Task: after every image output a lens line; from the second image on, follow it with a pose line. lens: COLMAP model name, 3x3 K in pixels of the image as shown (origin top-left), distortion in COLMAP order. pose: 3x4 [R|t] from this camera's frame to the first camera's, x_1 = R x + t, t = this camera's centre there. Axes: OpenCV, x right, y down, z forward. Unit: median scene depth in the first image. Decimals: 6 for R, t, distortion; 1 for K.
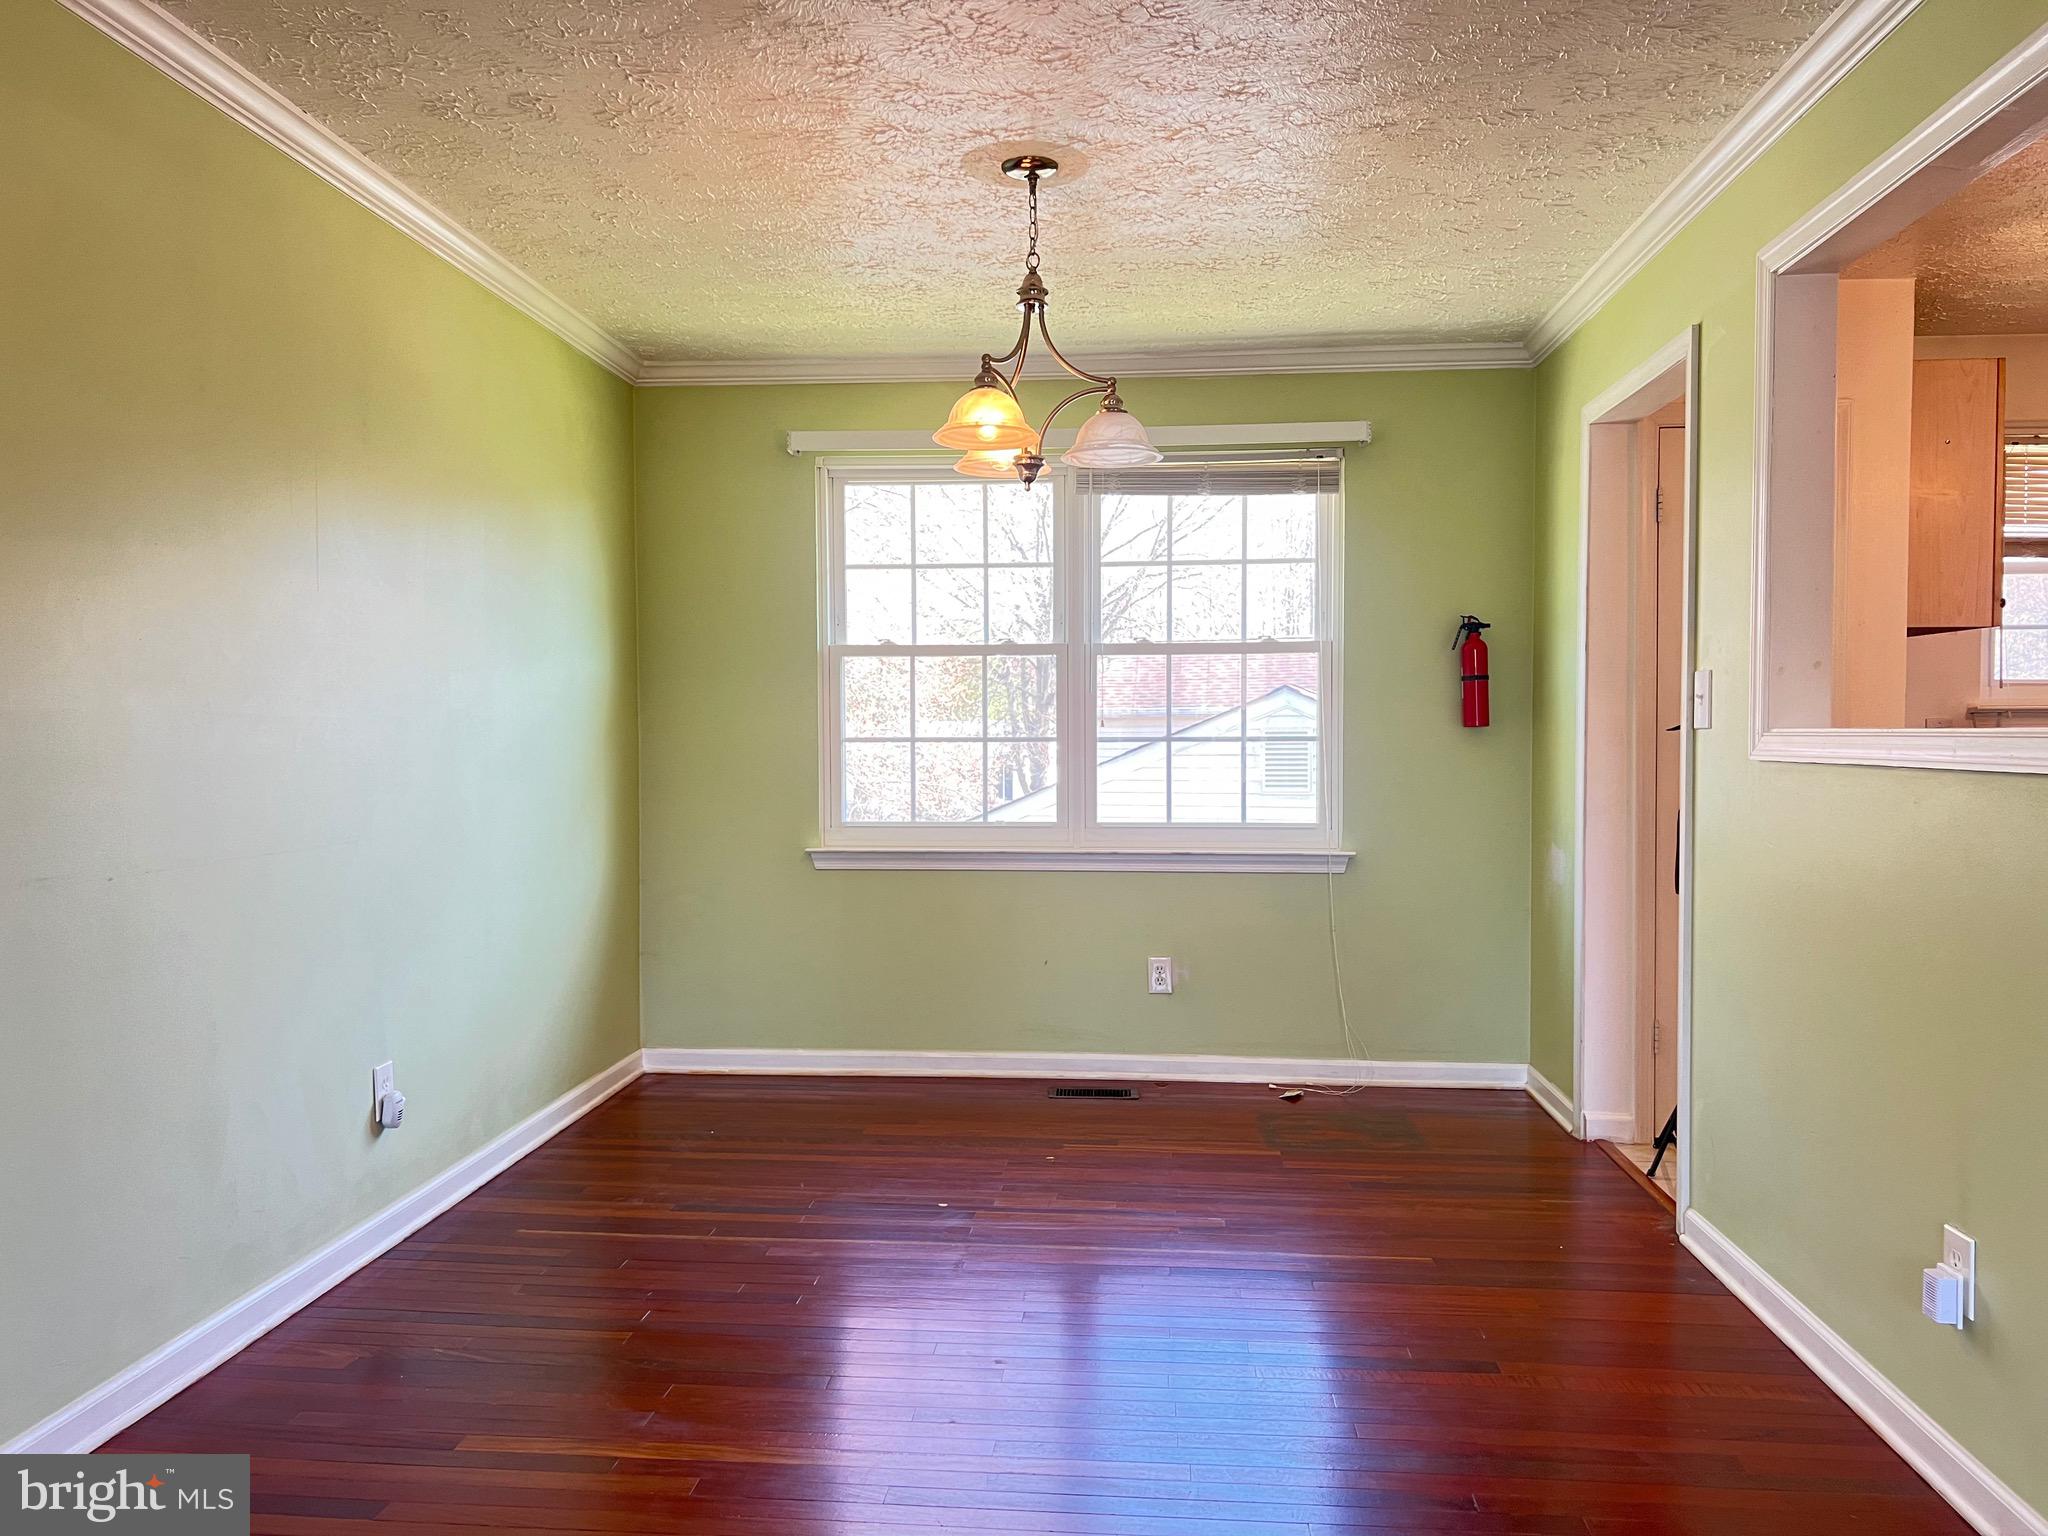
lens RADIAL K [[1544.3, 0, 1029.0], [0, 1544.3, 784.8], [0, 0, 1]] dist [0.058141, -0.065404]
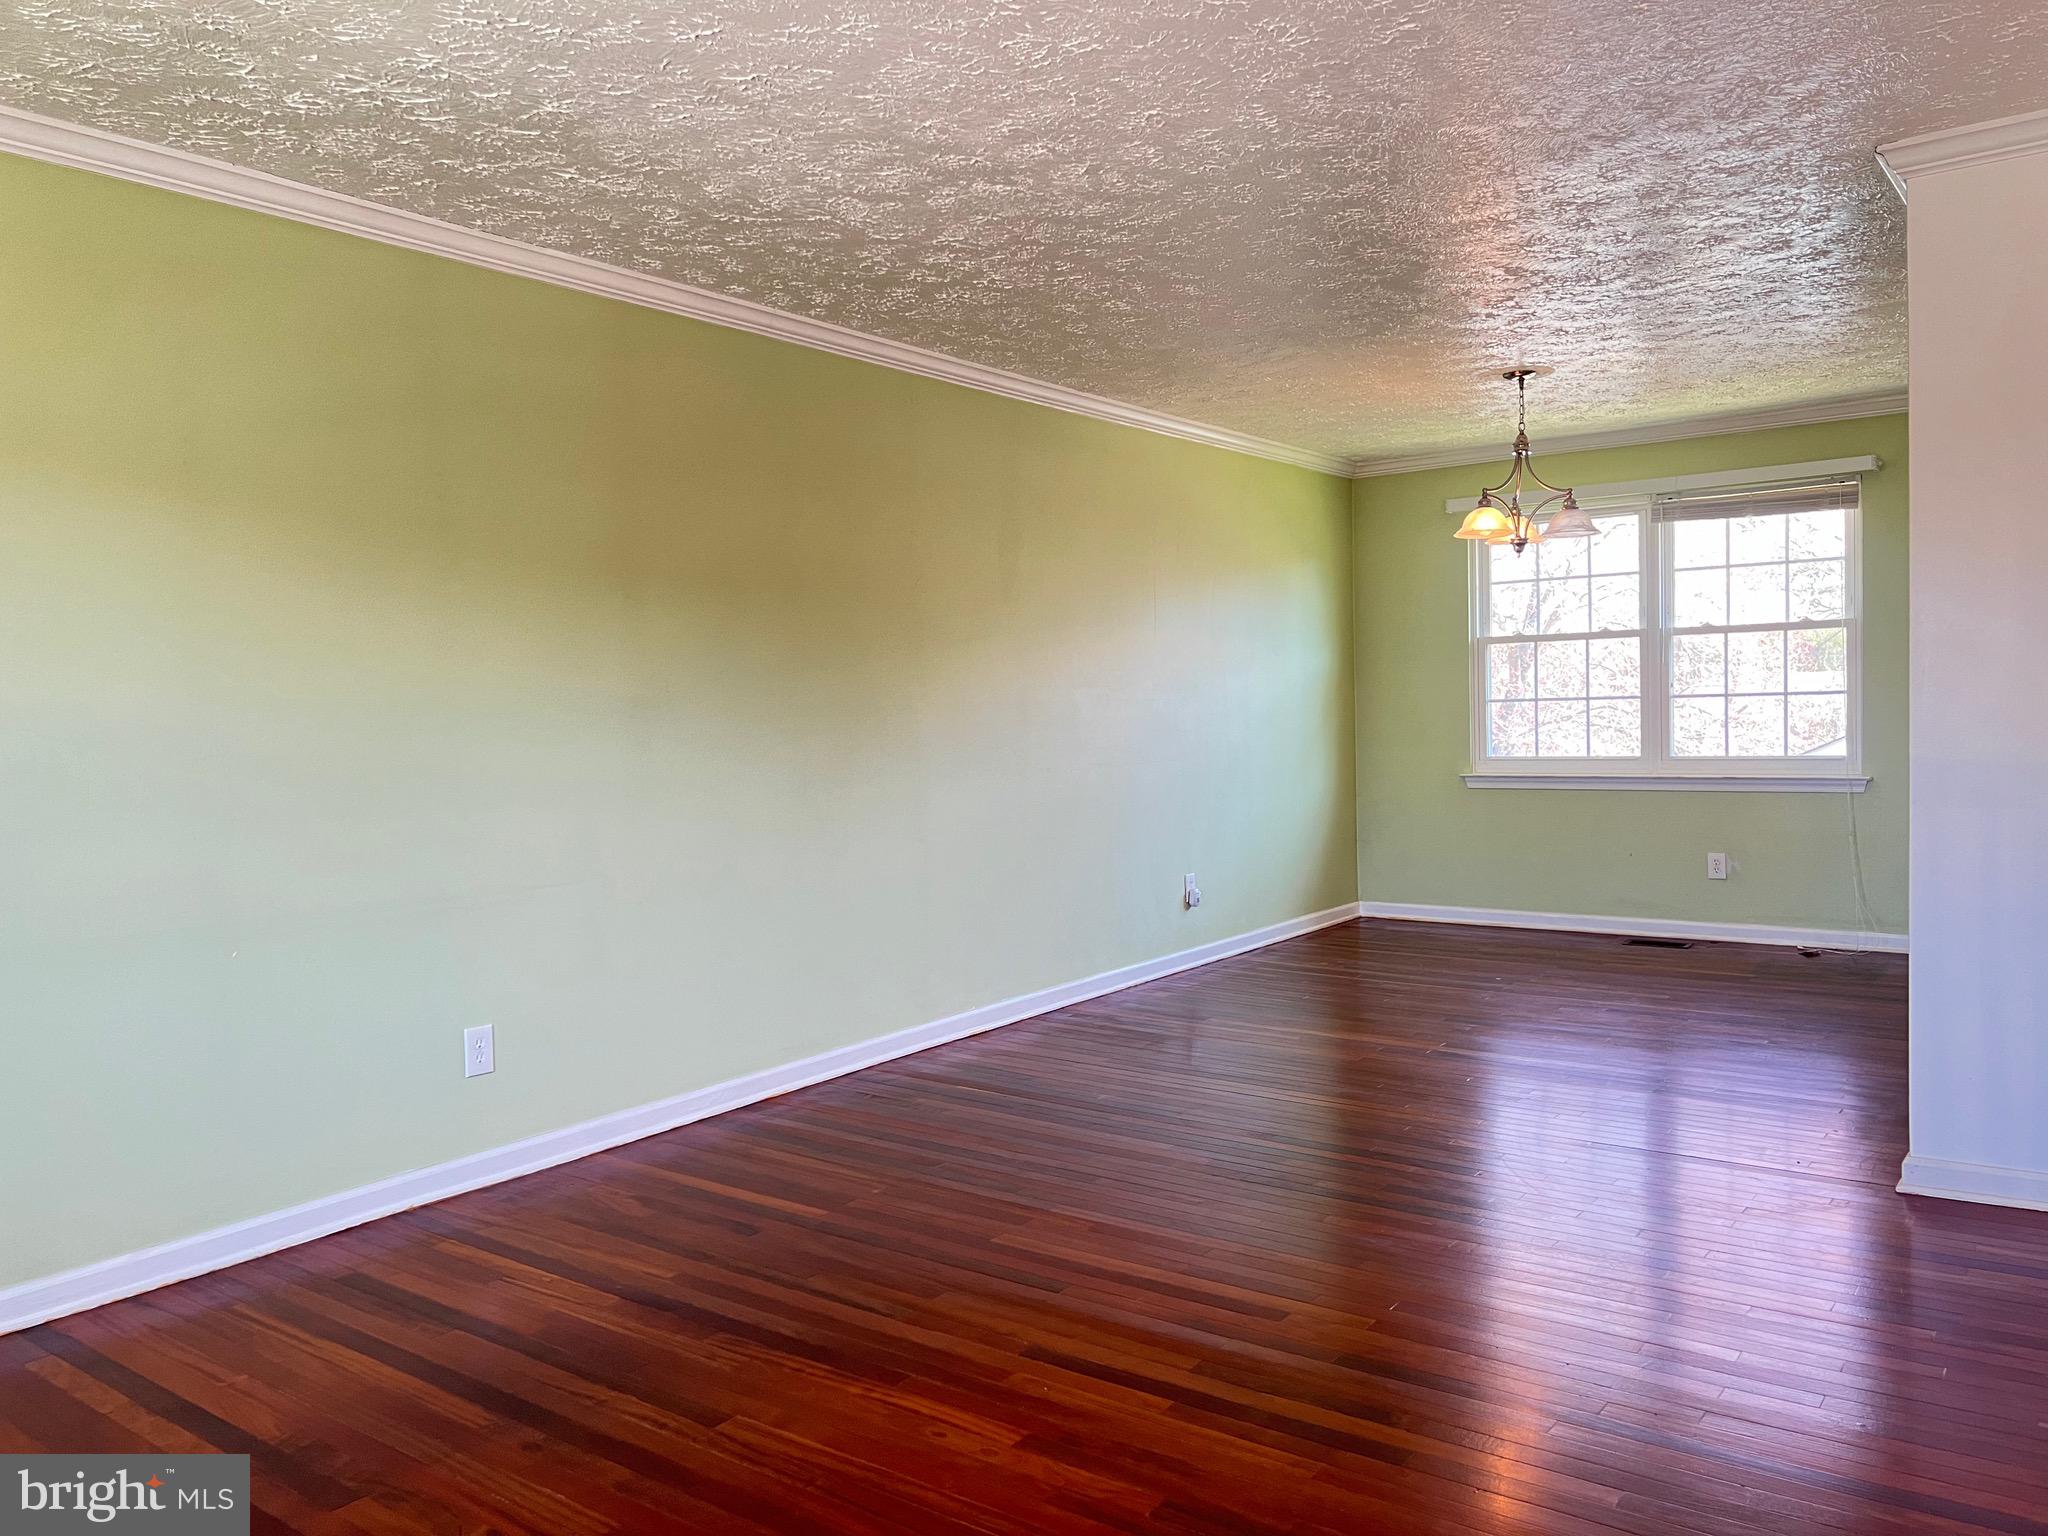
lens RADIAL K [[1544.3, 0, 1020.2], [0, 1544.3, 765.1], [0, 0, 1]] dist [0.058141, -0.065404]
pose [[0.847912, 0.001575, -0.530134, 0.296238], [0.005021, 0.999927, 0.011001, 0.014390], [0.530113, -0.011990, 0.847842, -0.517406]]
